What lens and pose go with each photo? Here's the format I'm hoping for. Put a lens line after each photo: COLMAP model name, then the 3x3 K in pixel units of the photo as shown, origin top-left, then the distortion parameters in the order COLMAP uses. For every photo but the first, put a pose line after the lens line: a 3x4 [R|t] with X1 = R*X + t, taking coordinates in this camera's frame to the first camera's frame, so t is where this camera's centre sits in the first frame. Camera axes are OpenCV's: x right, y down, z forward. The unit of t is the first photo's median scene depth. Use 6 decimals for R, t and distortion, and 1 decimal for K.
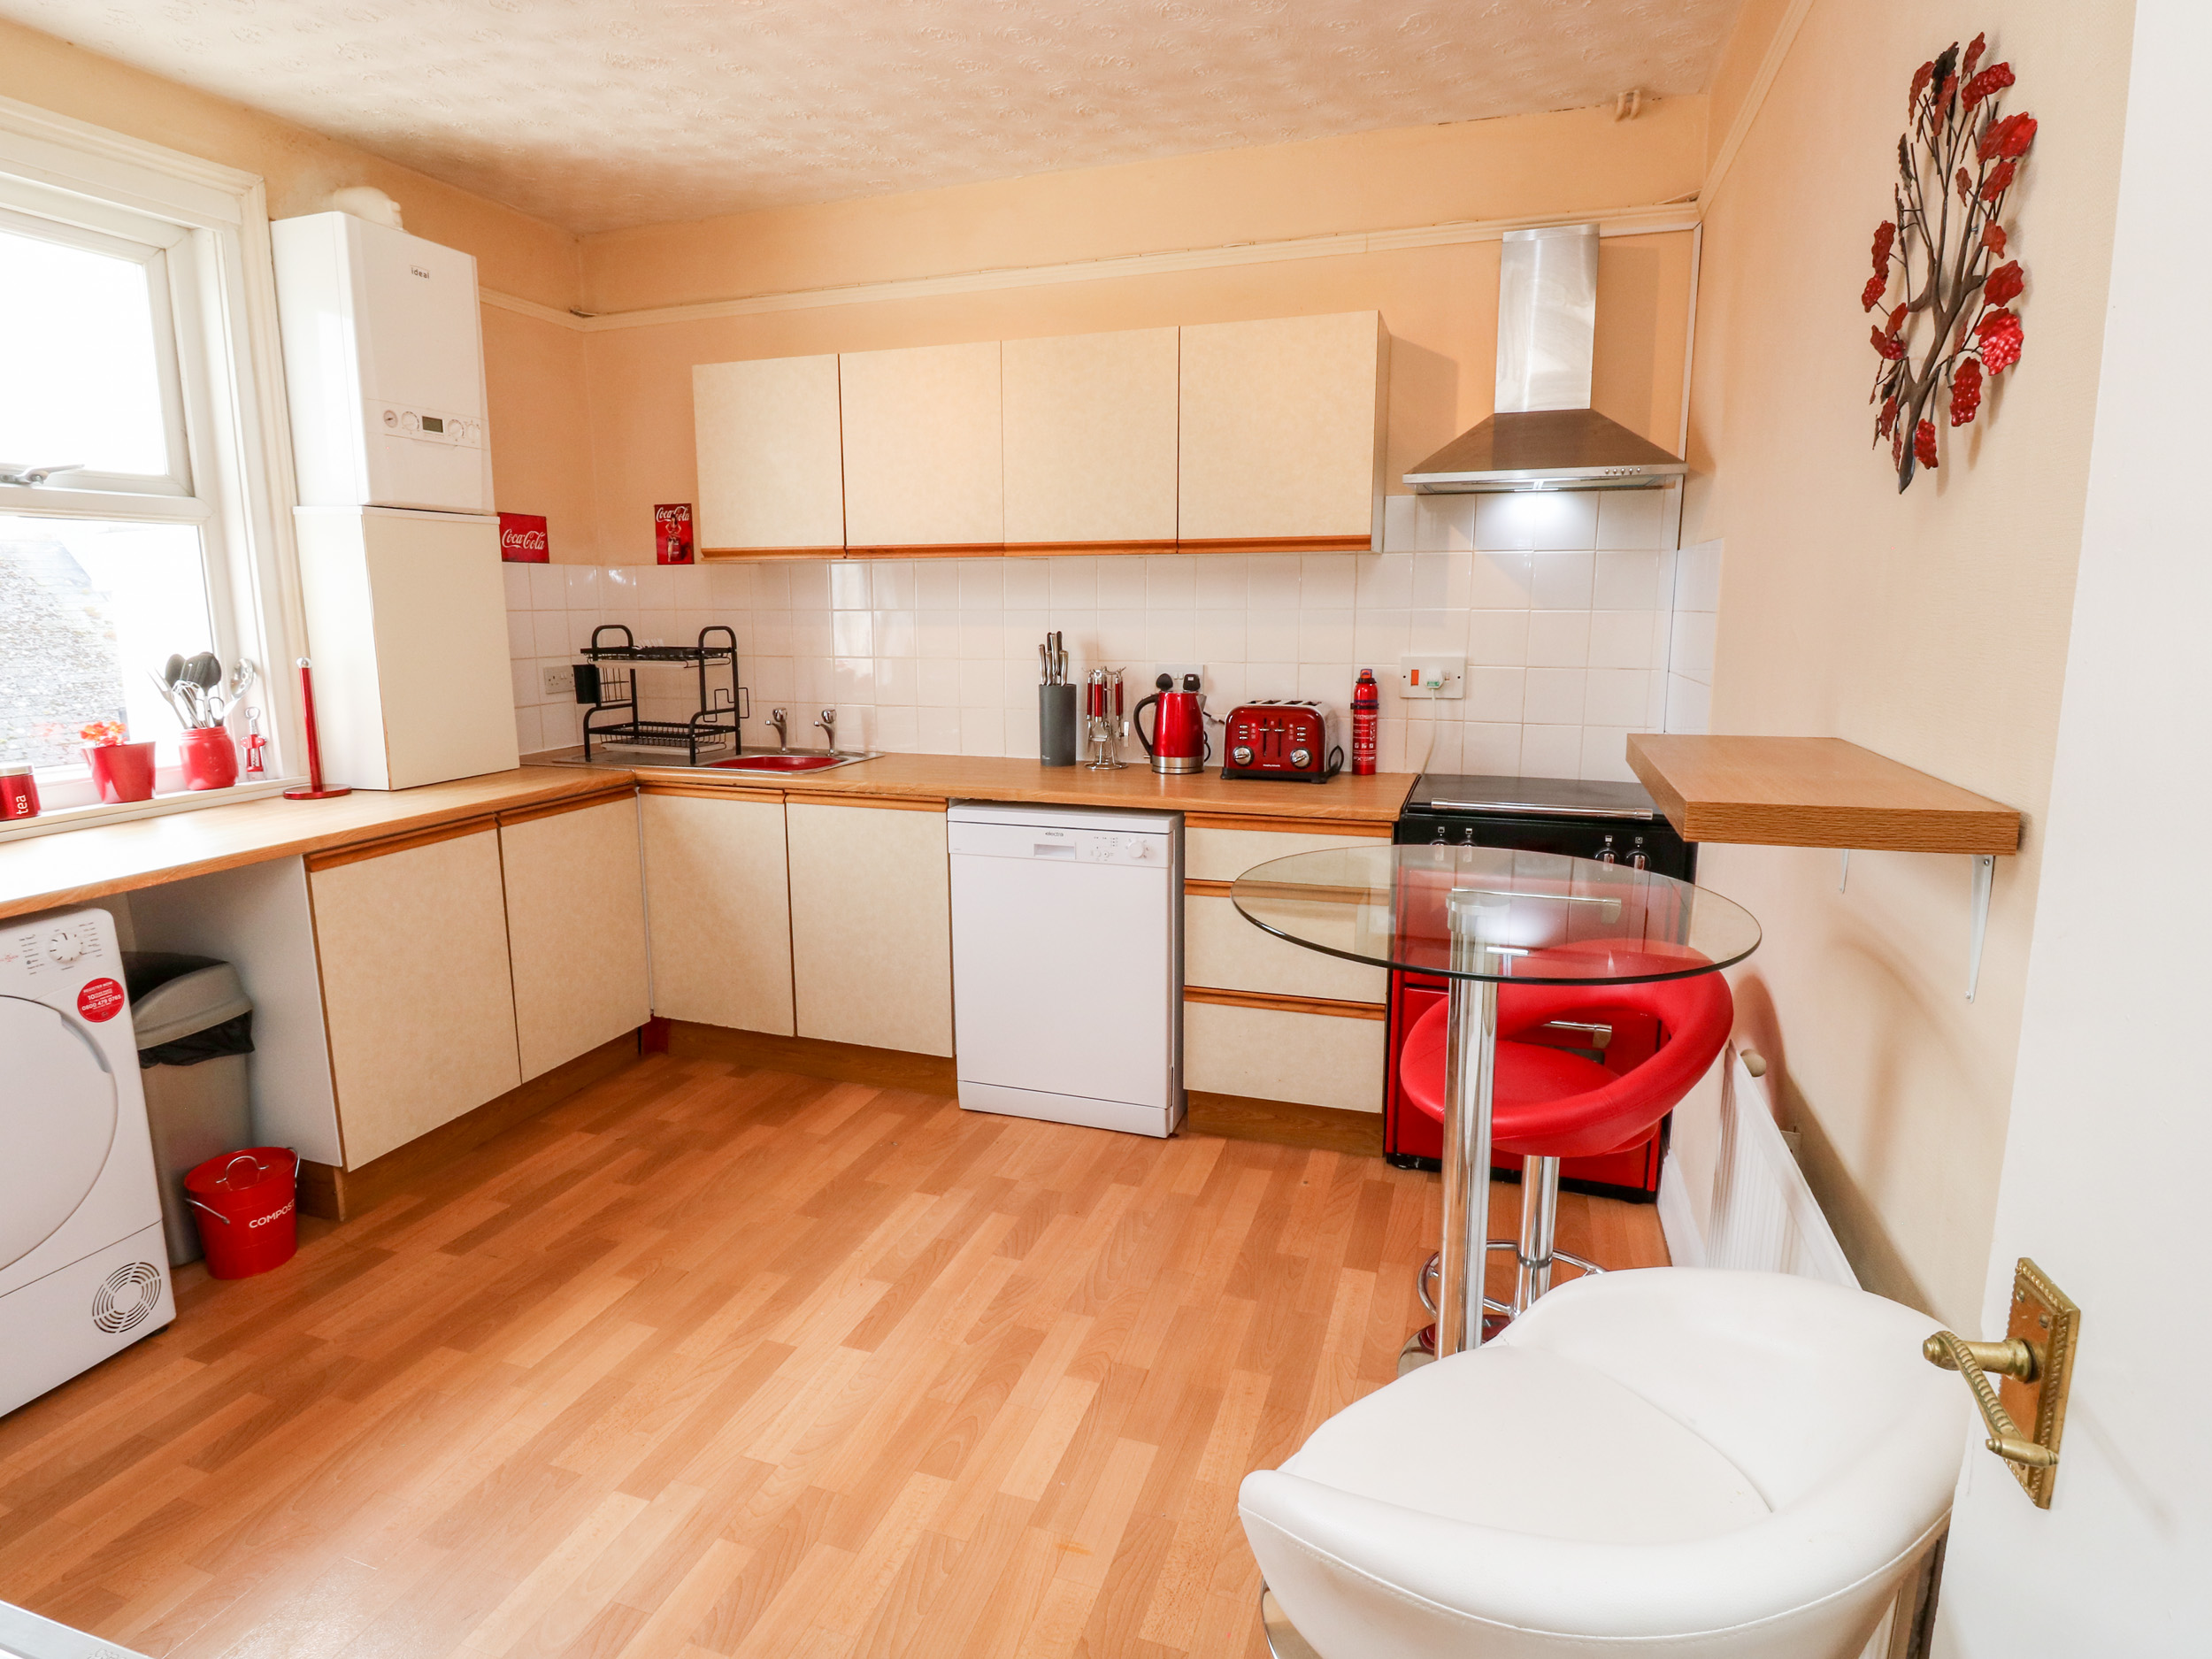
lens RADIAL K [[1180.6, 0, 1119.5], [0, 1180.6, 821.7], [0, 0, 1]] dist [-0.005487, -0.009902]
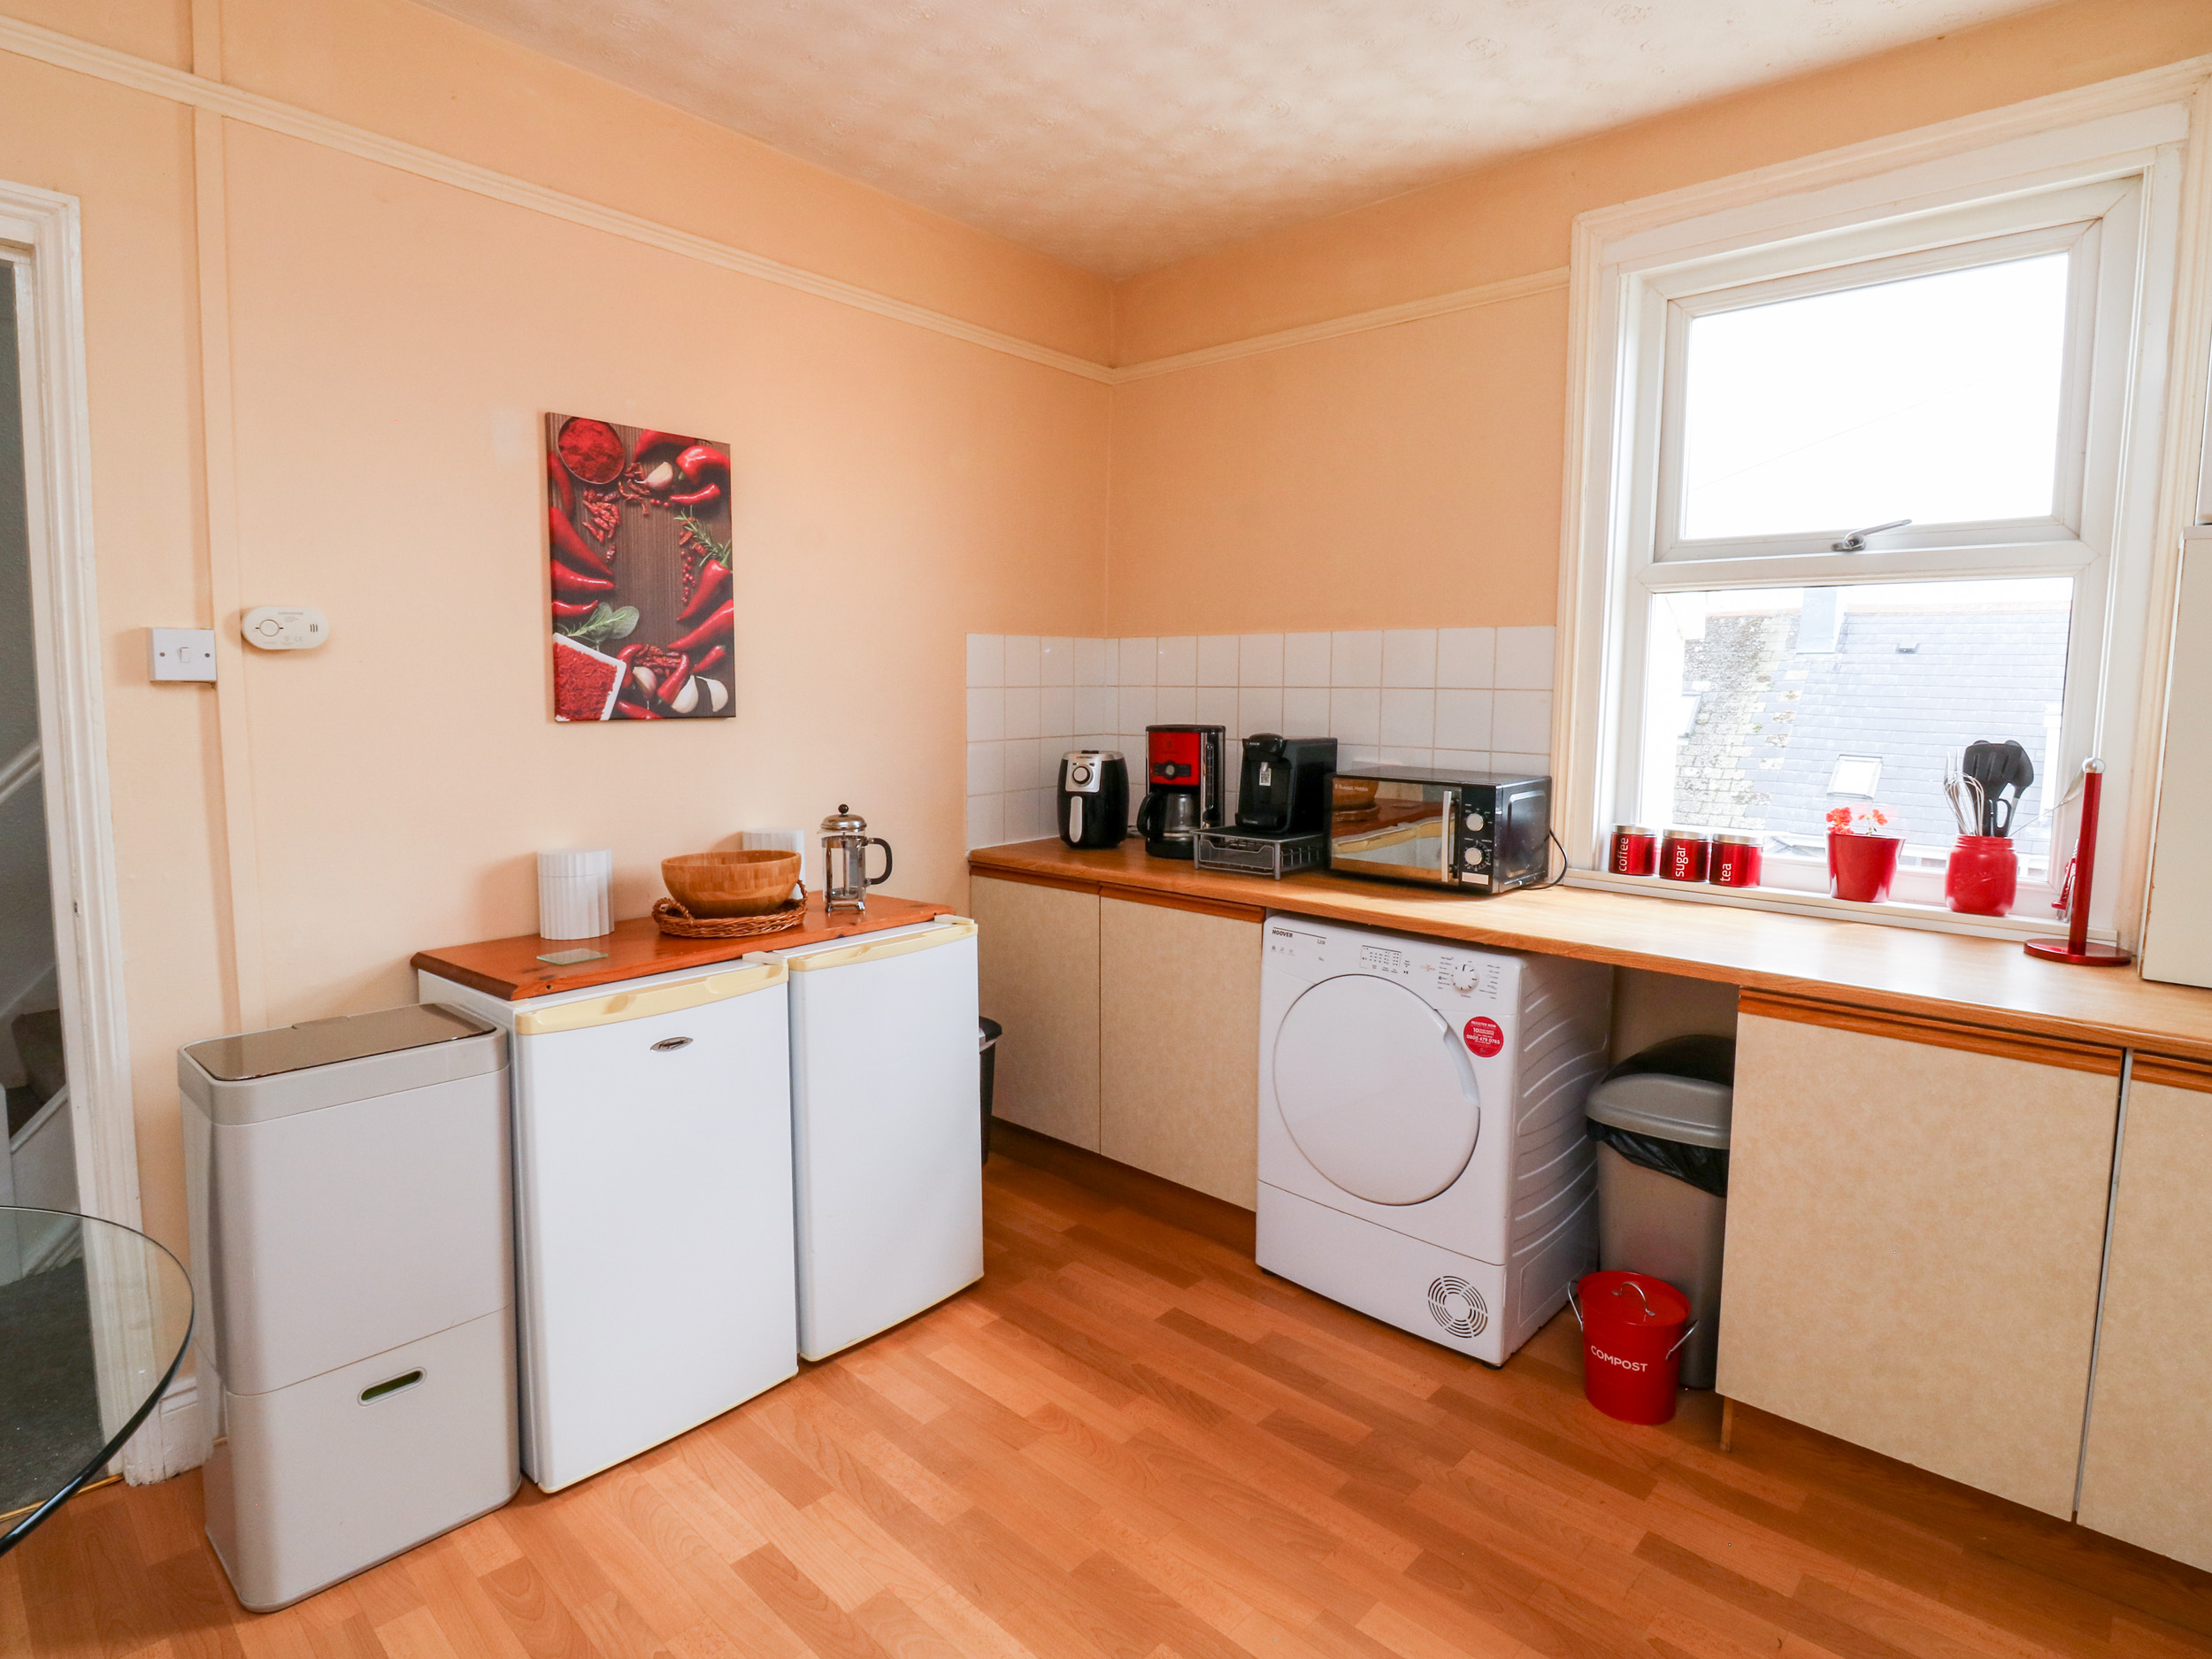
lens RADIAL K [[1180.6, 0, 1082.0], [0, 1180.6, 799.1], [0, 0, 1]] dist [-0.005487, -0.009902]
pose [[-0.436214, 0.092699, -0.895055, 0.270778], [-0.173260, 0.967415, 0.184633, -0.195091], [0.883005, 0.235616, -0.405939, 1.033677]]
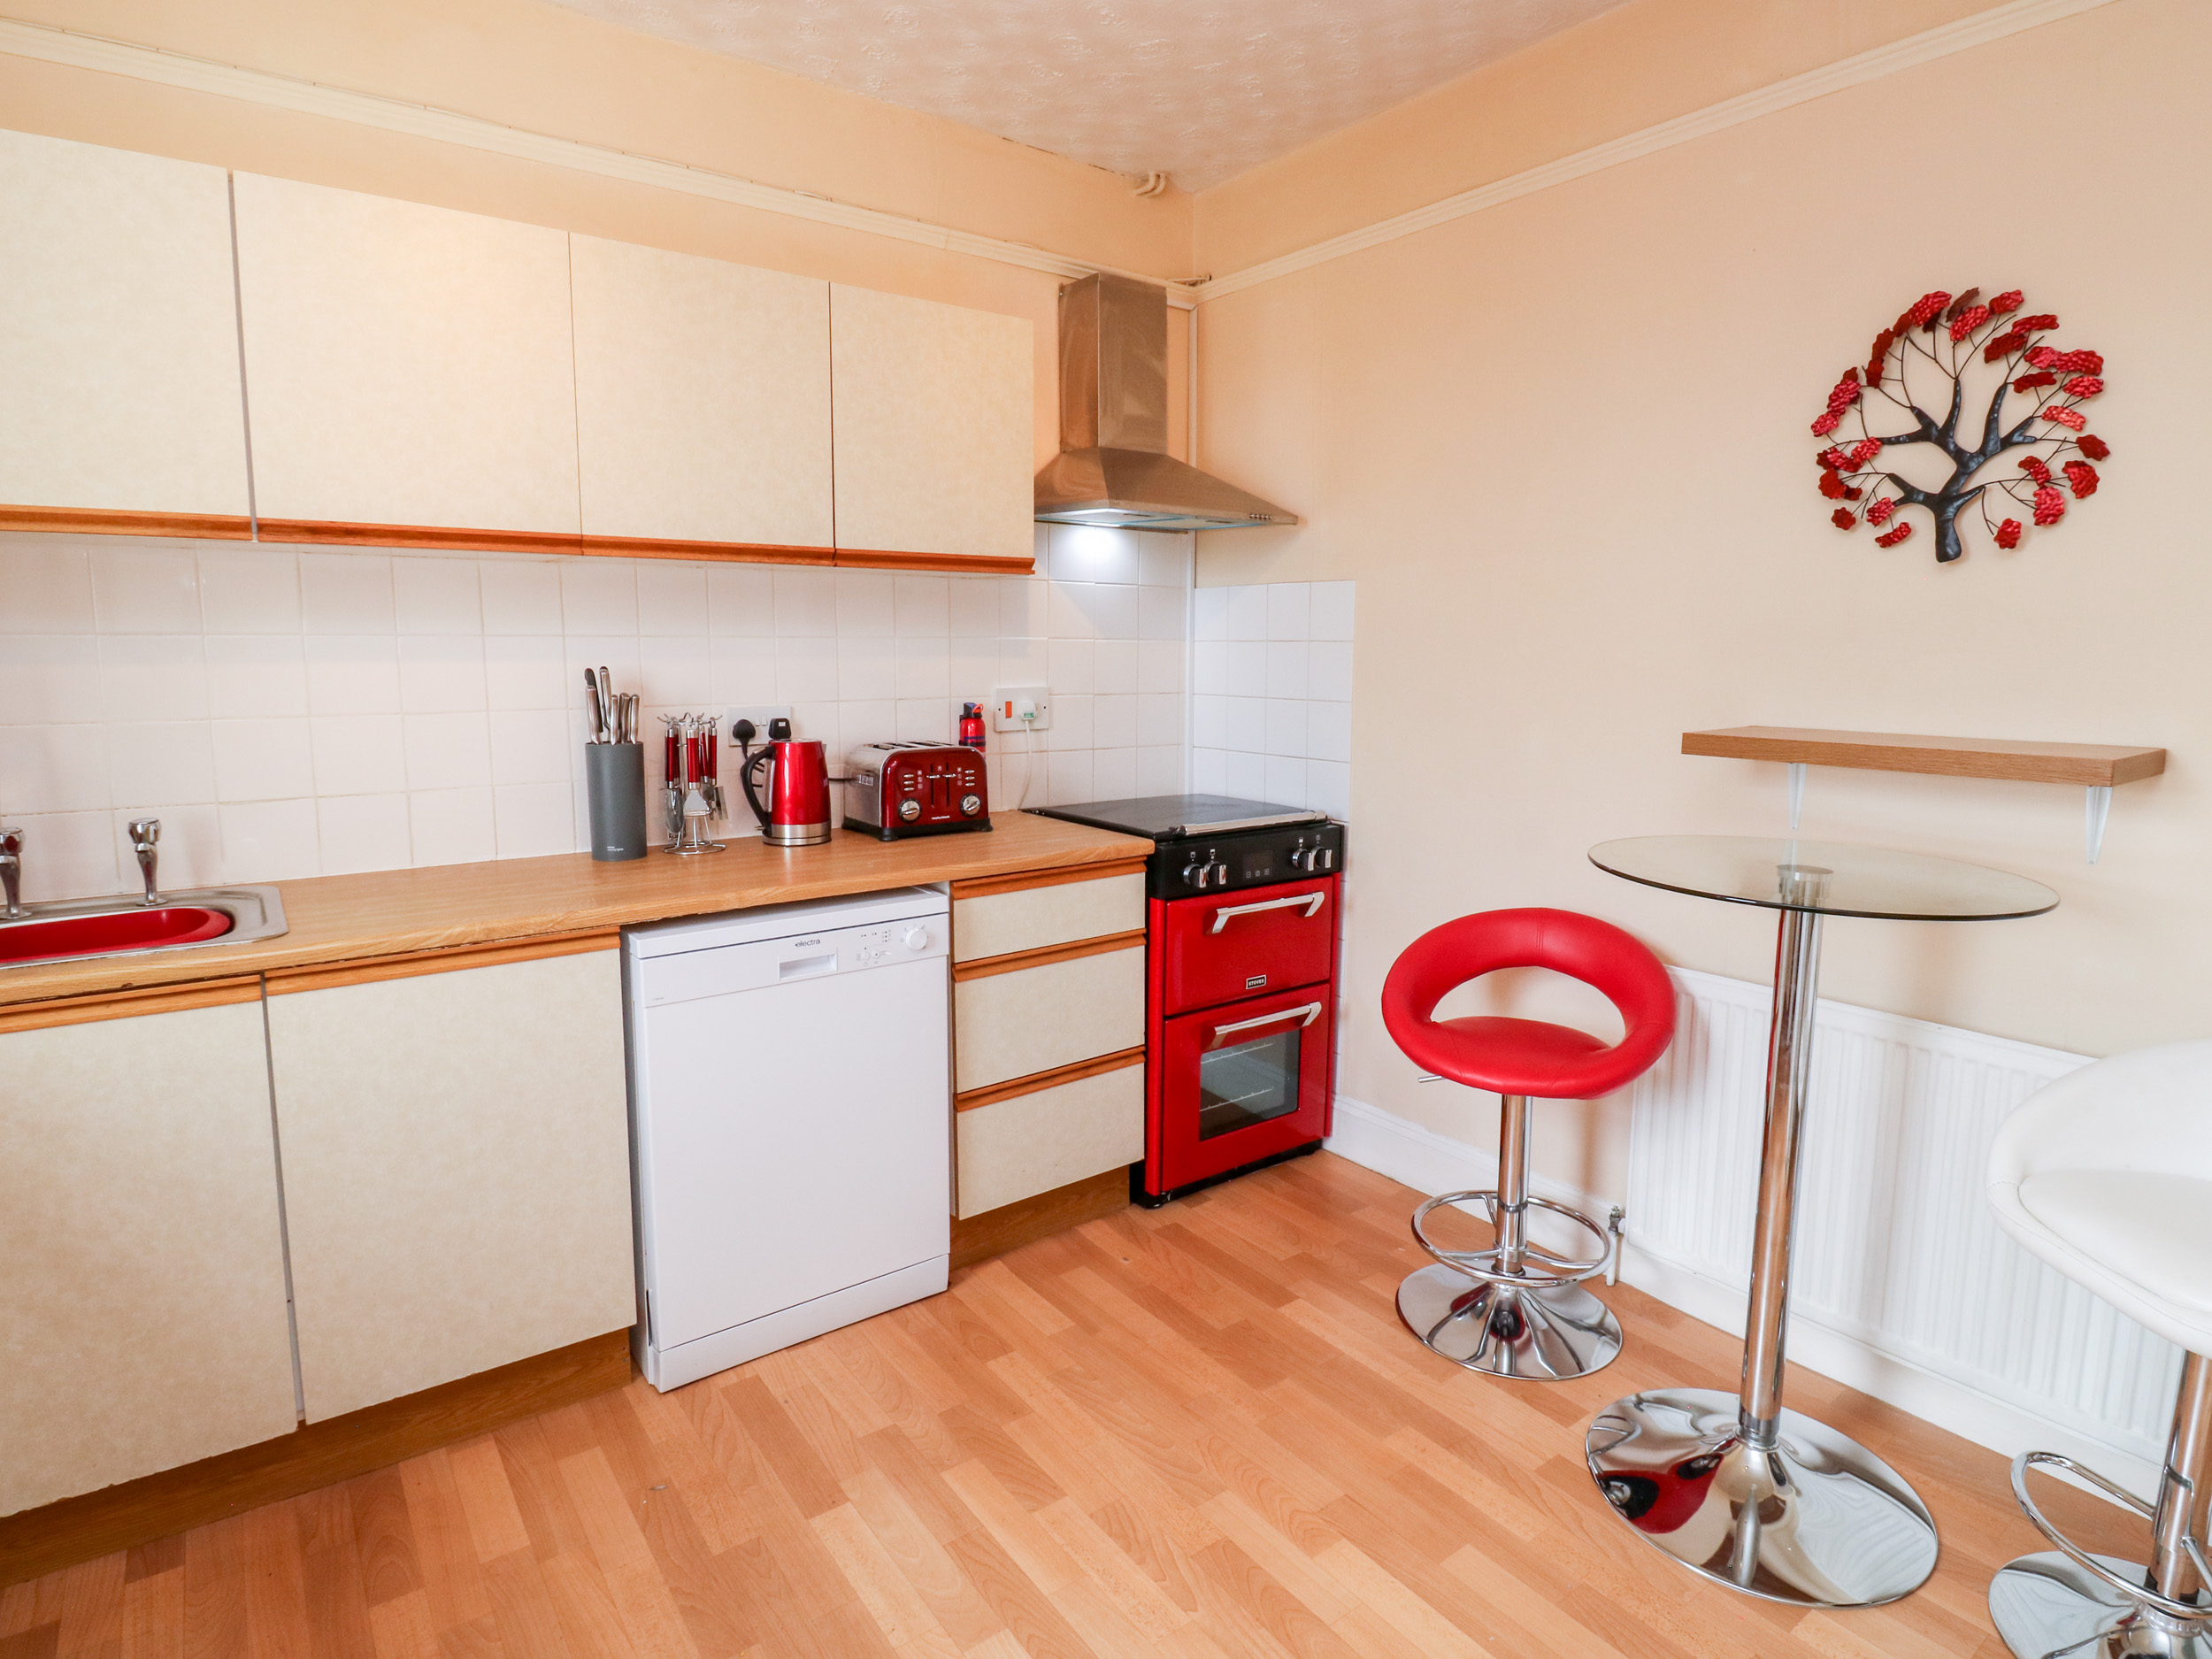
lens RADIAL K [[1180.6, 0, 1125.8], [0, 1180.6, 811.1], [0, 0, 1]] dist [-0.005487, -0.009902]
pose [[0.569690, -0.111601, 0.814247, -0.512425], [0.142650, 0.989127, 0.035765, -0.066162], [-0.809385, 0.095778, 0.579415, 0.406195]]
